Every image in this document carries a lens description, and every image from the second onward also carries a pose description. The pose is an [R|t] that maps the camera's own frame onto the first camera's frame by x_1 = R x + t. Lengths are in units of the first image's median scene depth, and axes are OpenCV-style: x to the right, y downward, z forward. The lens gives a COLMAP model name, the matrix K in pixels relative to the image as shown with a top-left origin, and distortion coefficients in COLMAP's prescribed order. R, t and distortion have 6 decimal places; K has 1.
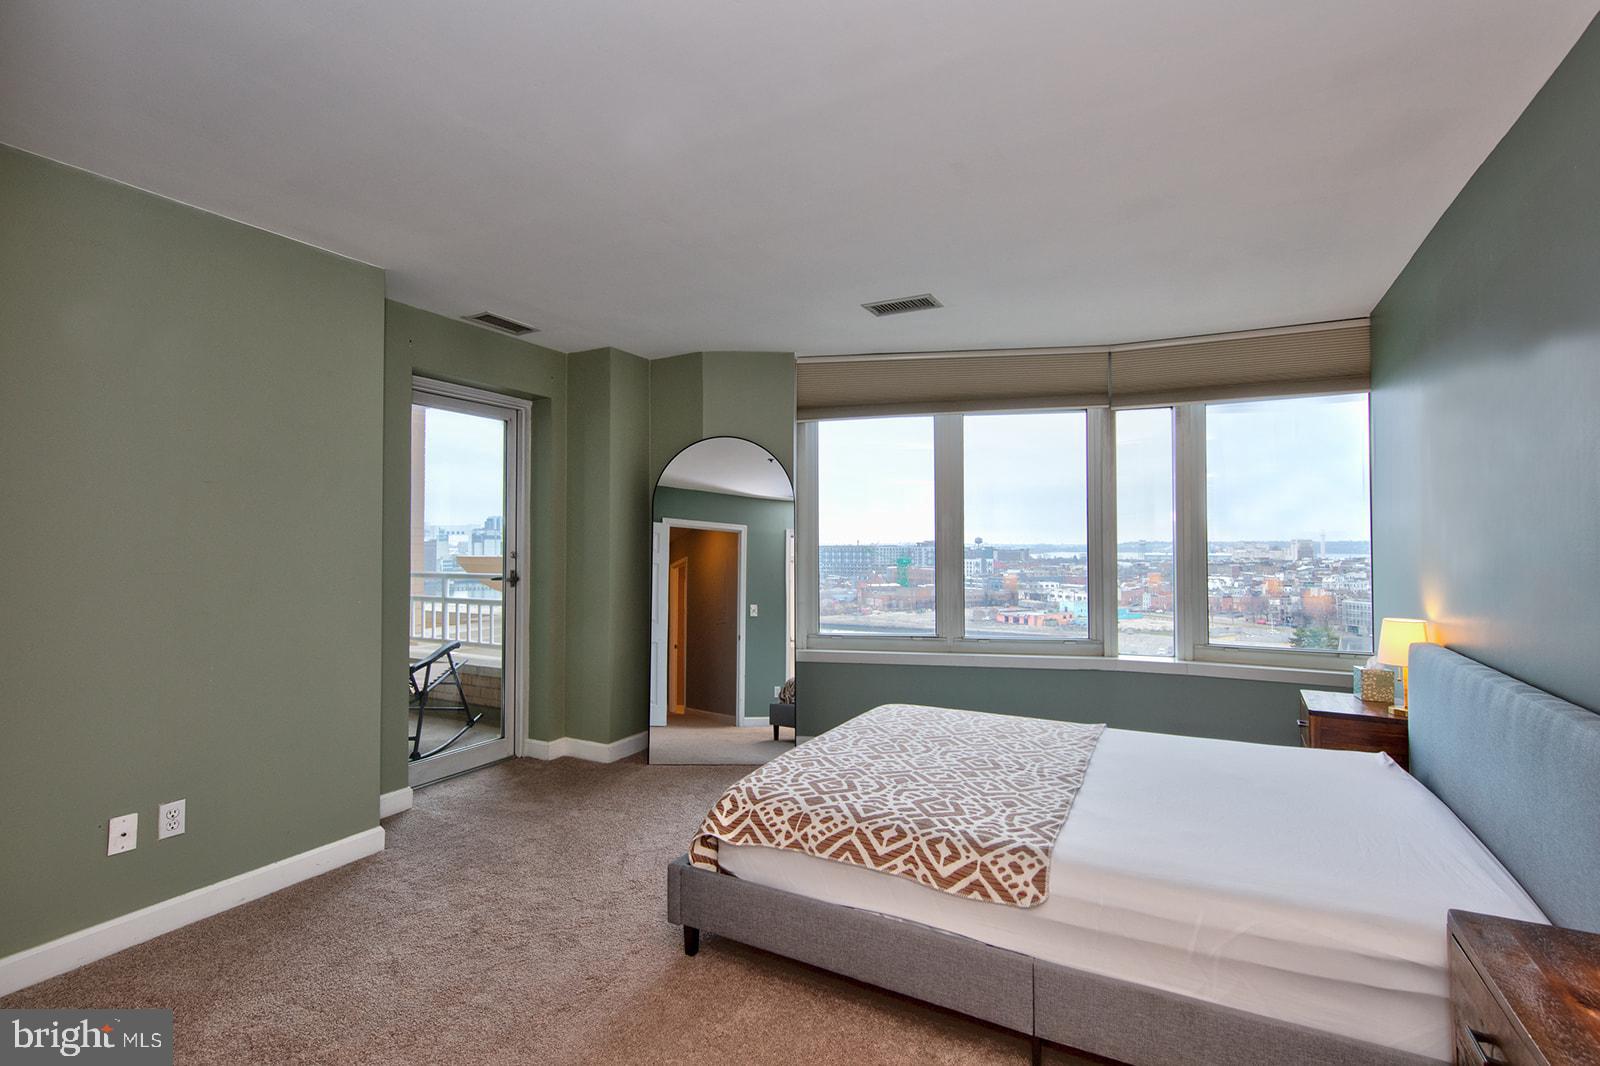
lens RADIAL K [[728.0, 0, 800.0], [0, 728.0, 533.0], [0, 0, 1]] dist [0.001228, 0.000128]
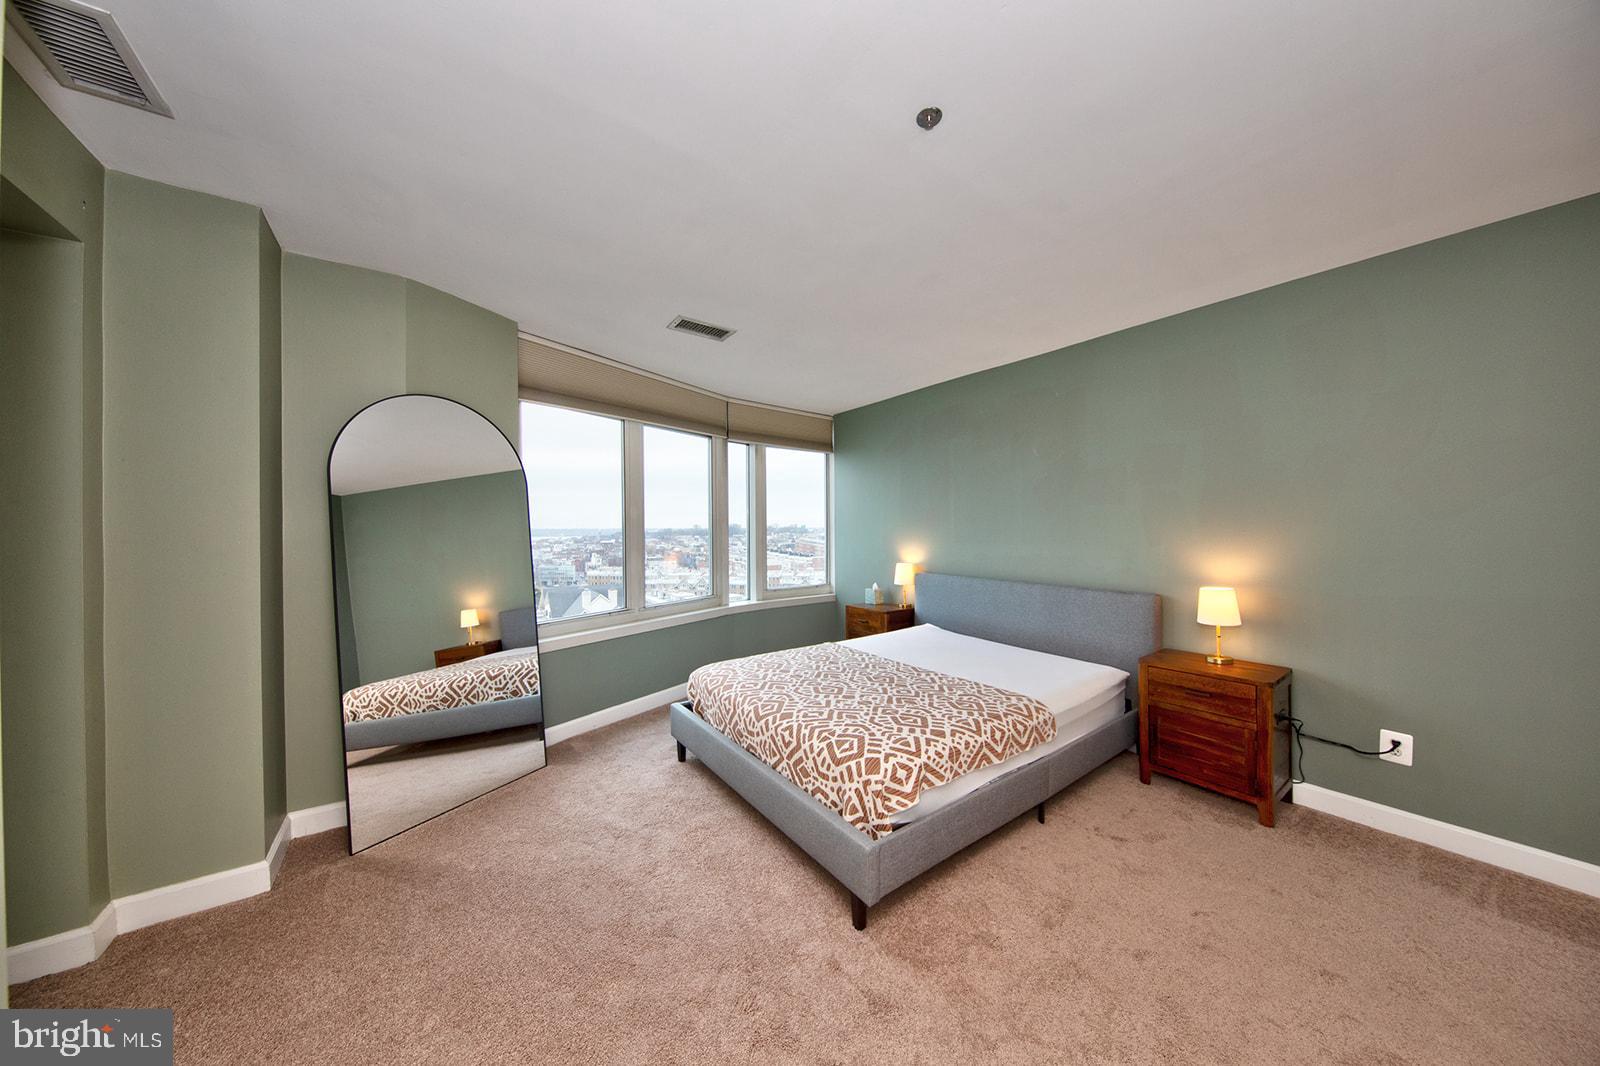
lens RADIAL K [[503.5, 0, 781.1], [0, 503.5, 528.3], [0, 0, 1]] dist [0.068366, -0.000001]
pose [[0.462425, -0.001216, 0.886657, -0.460220], [-0.007301, 0.999960, 0.005179, 0.005149], [-0.886628, -0.008869, 0.462398, 0.433718]]
